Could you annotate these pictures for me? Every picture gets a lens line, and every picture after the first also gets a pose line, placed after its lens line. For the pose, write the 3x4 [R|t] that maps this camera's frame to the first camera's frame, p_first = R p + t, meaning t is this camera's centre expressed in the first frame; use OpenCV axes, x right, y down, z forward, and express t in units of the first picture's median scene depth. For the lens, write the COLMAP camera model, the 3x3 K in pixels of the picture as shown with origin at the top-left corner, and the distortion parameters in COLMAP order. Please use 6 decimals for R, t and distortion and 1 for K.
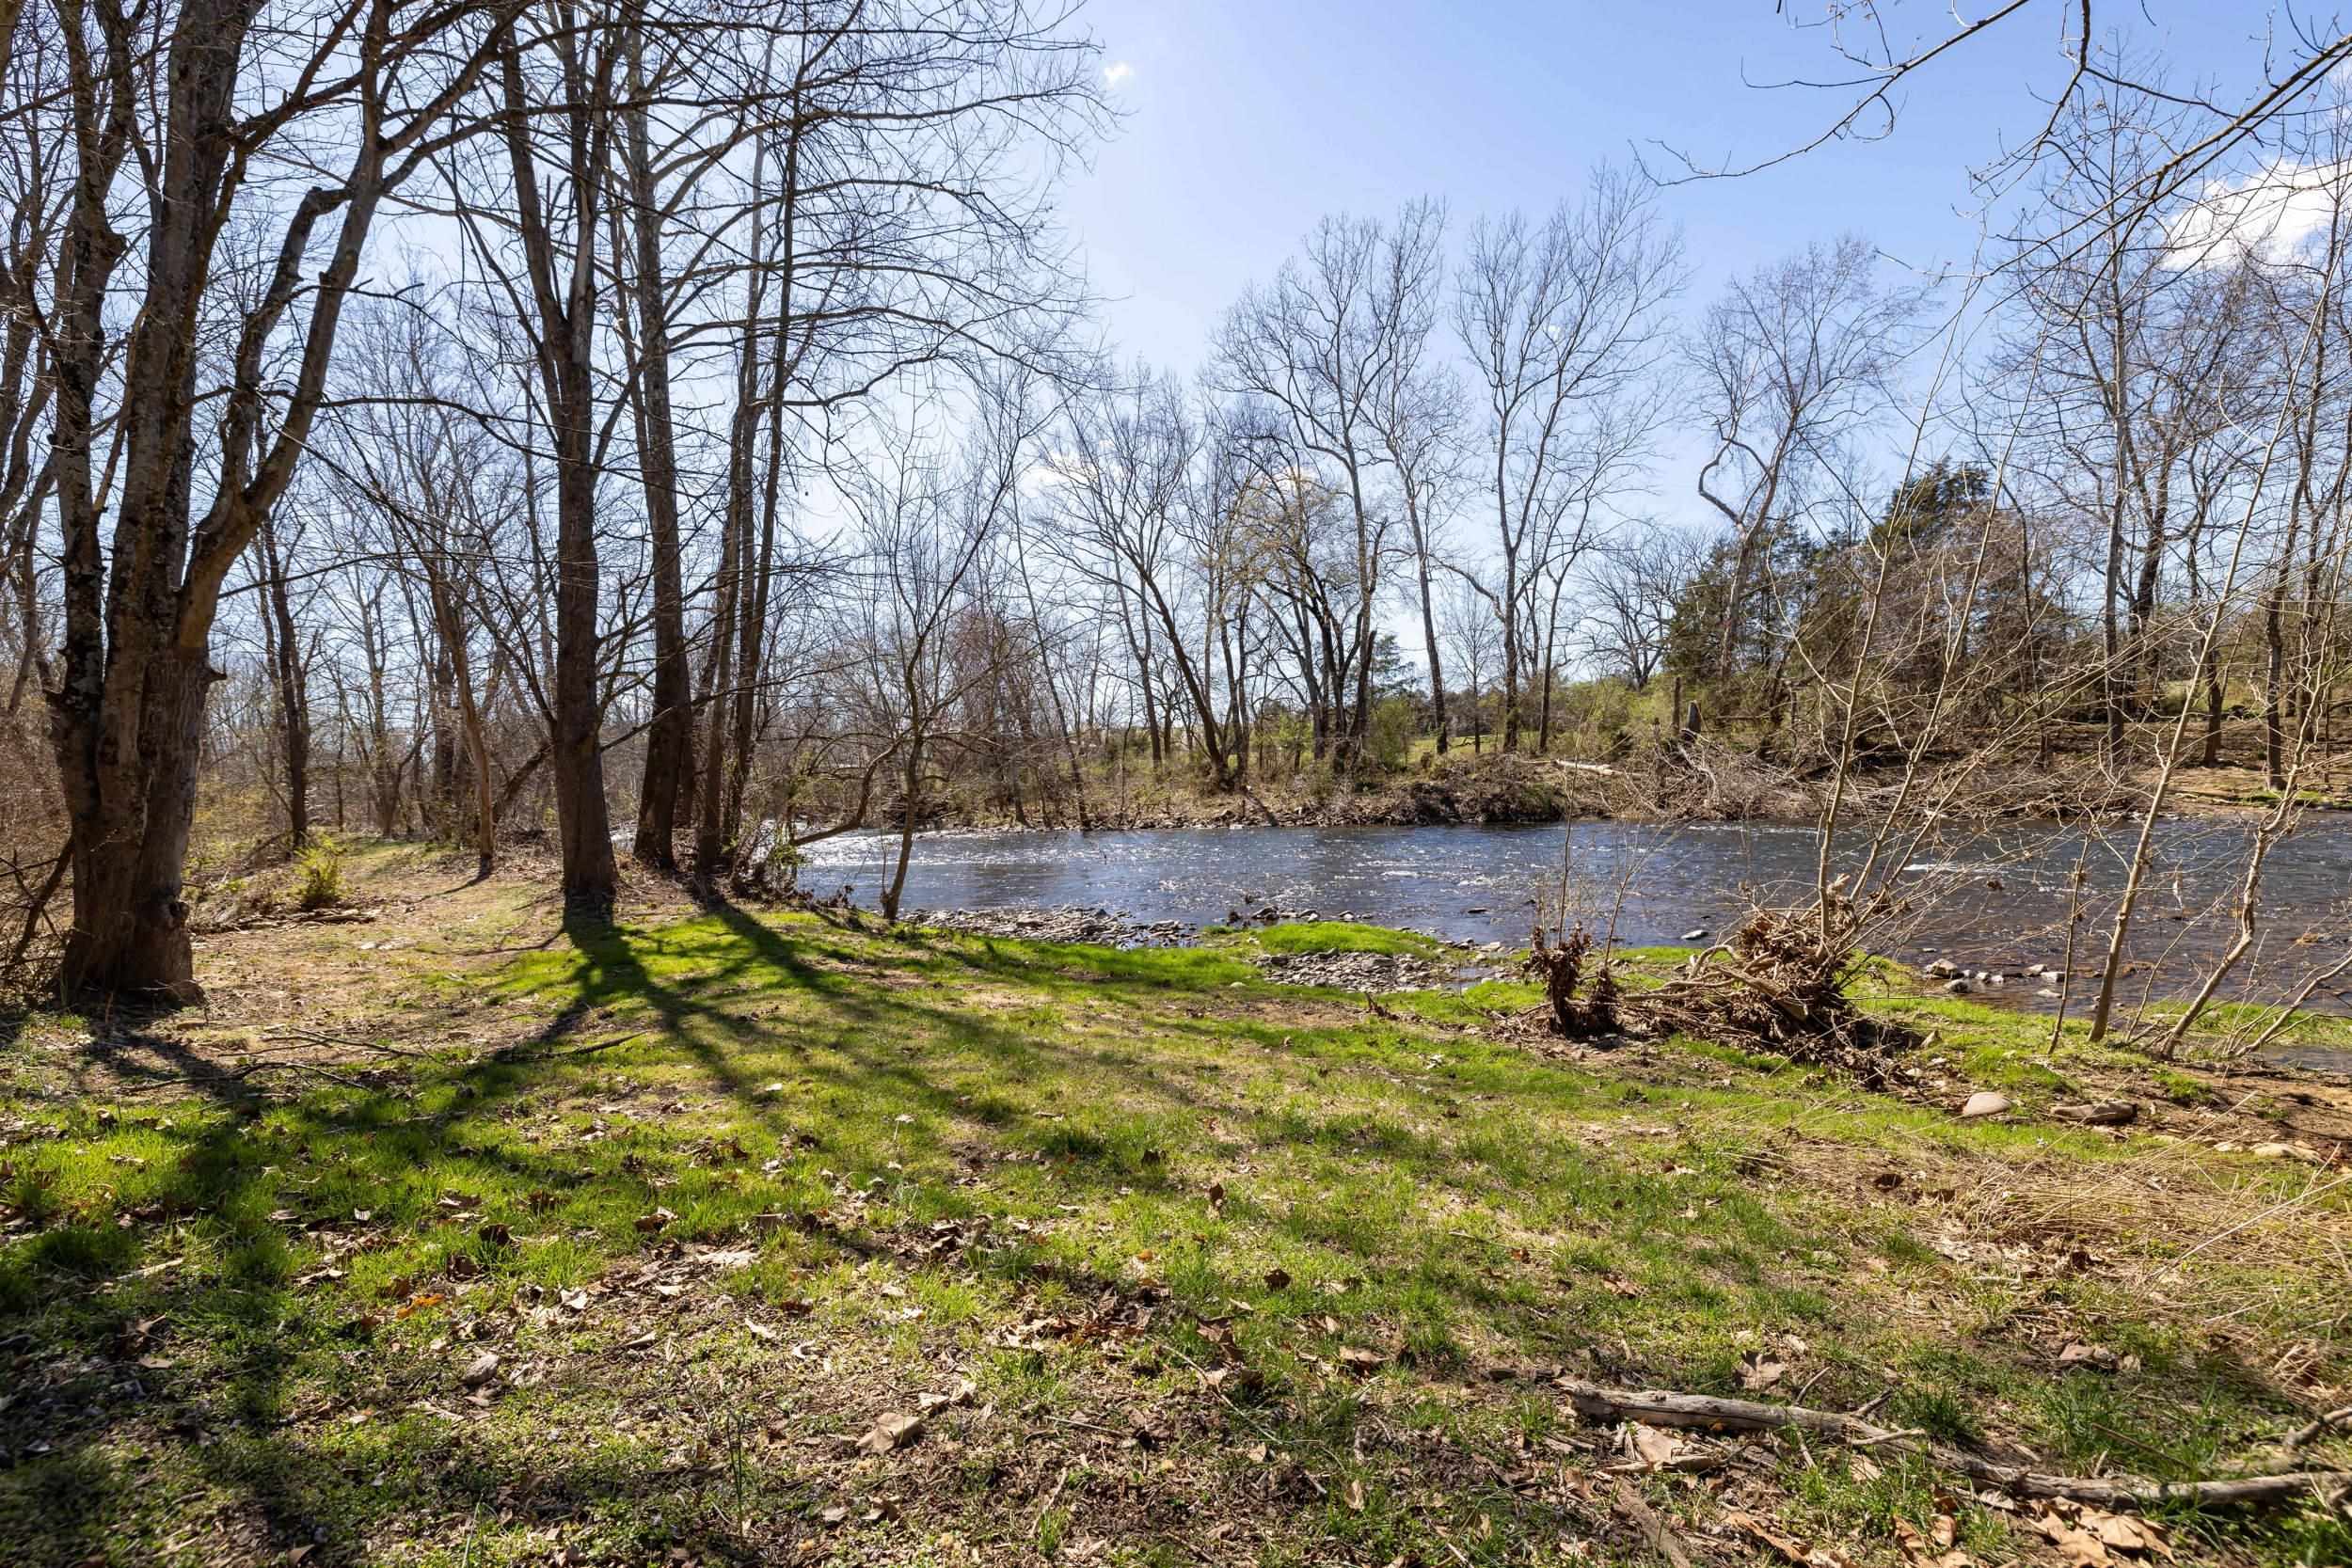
lens RADIAL K [[1004.0, 0, 1094.9], [0, 1004.0, 894.8], [0, 0, 1]] dist [0.002475, -0.001033]
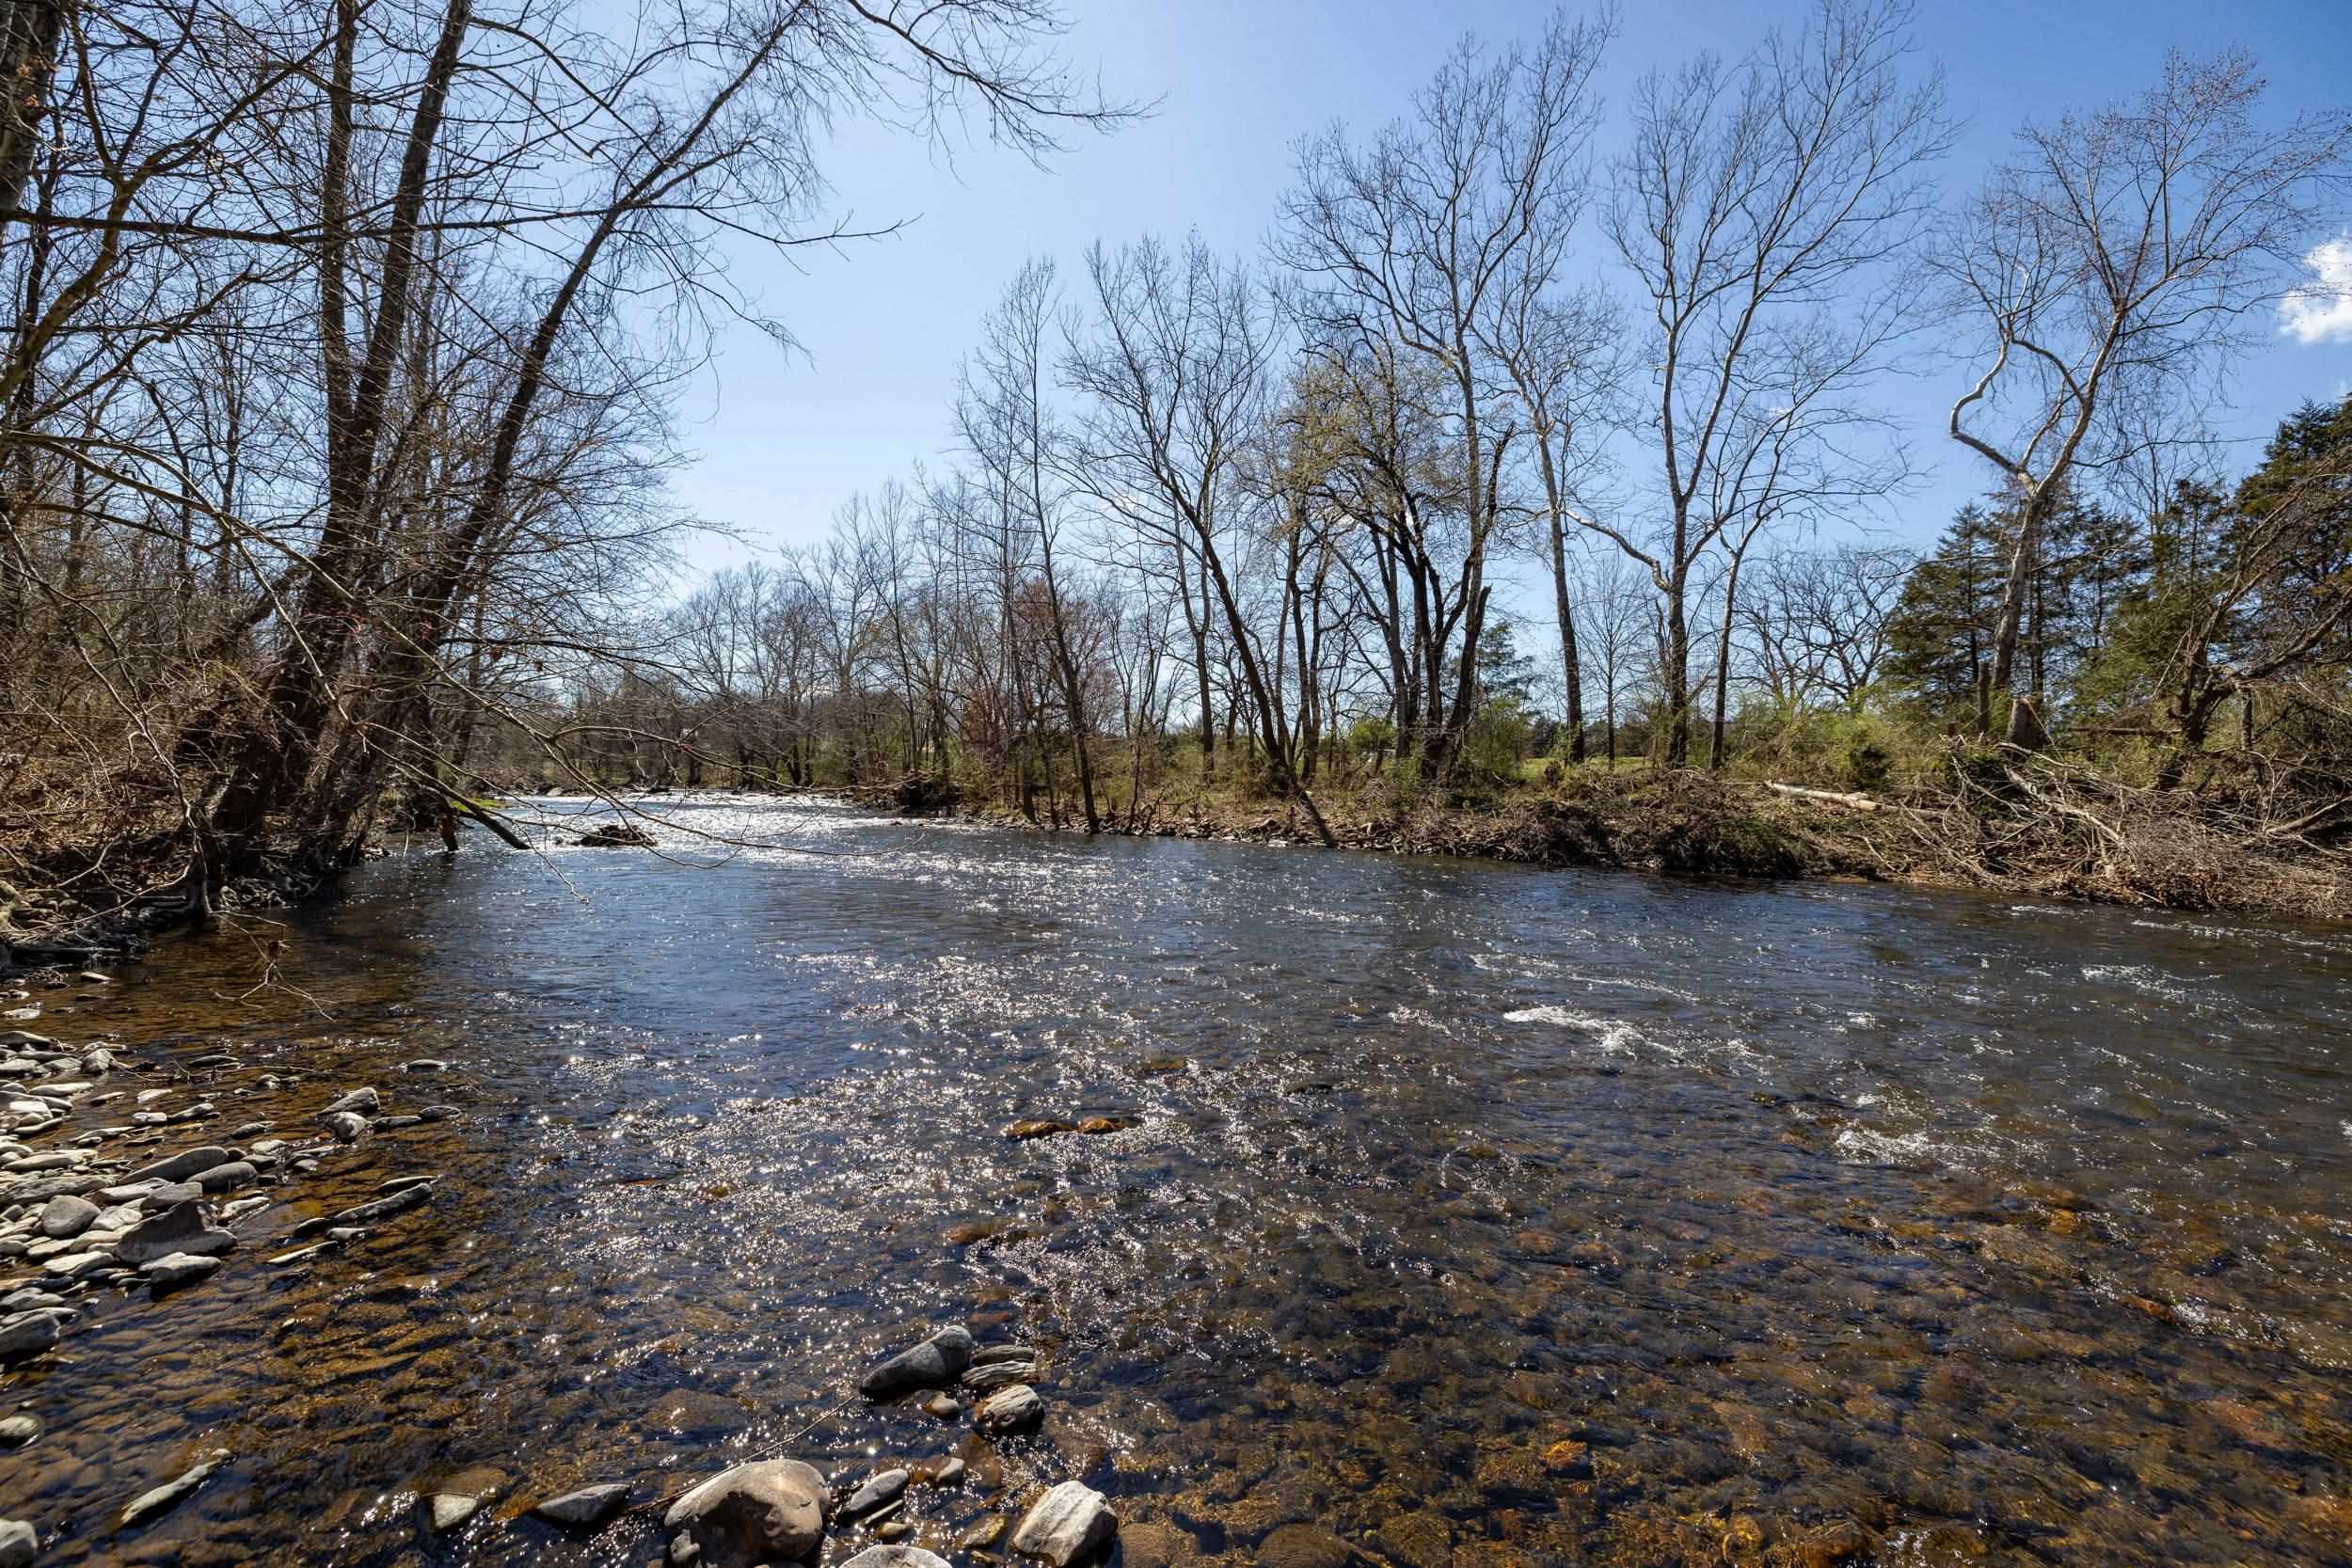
lens RADIAL K [[1004.0, 0, 1132.2], [0, 1004.0, 771.4], [0, 0, 1]] dist [0.002475, -0.001033]
pose [[0.995429, 0.078209, -0.054810, 0.070621], [-0.084484, 0.988743, -0.123493, -0.021424], [0.044534, 0.127559, 0.990831, 0.277514]]
